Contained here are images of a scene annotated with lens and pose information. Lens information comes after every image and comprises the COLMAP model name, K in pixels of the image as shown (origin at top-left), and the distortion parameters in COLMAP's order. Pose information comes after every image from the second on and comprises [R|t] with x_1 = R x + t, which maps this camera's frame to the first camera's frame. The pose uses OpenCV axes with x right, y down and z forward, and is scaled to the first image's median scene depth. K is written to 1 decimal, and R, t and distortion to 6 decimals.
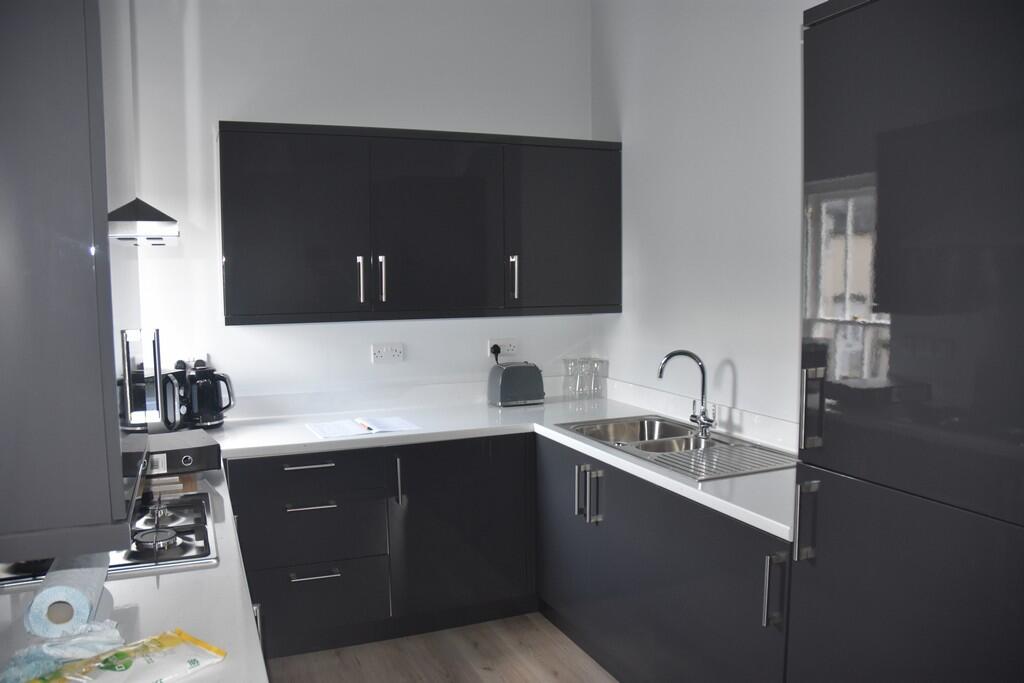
lens RADIAL K [[776.1, 0, 507.9], [0, 776.1, 342.5], [0, 0, 1]] dist [-0.139262, -0.000249]
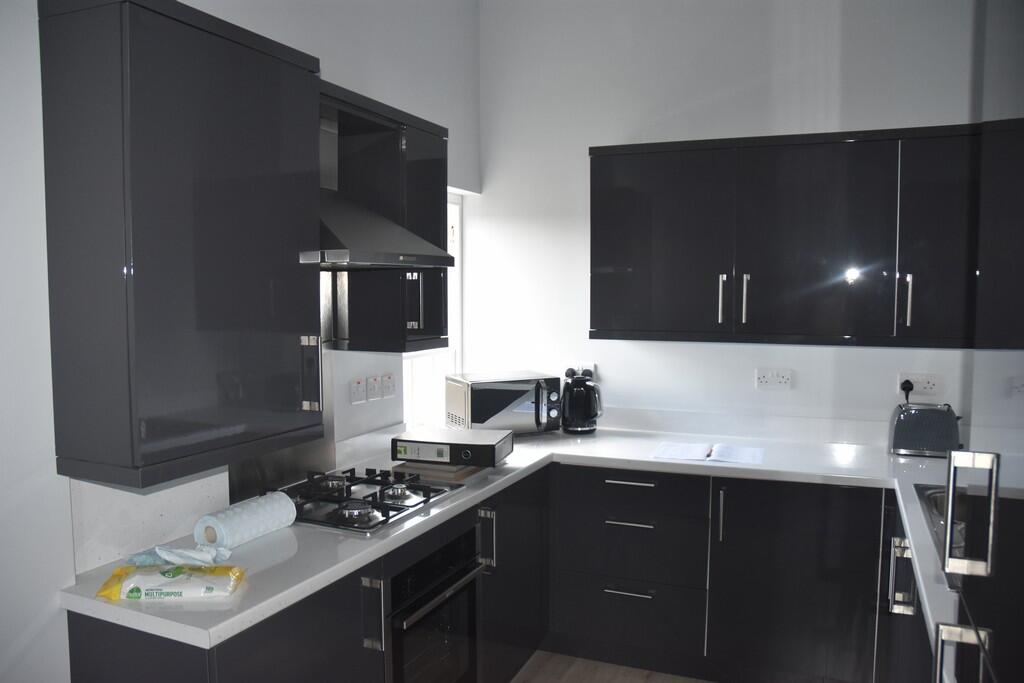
lens RADIAL K [[776.1, 0, 508.8], [0, 776.1, 342.6], [0, 0, 1]] dist [-0.139262, -0.000249]
pose [[0.683655, 0.056924, -0.727582, 0.322672], [-0.068217, 0.997573, 0.013949, -0.023092], [0.726610, 0.040097, 0.685879, 0.163159]]
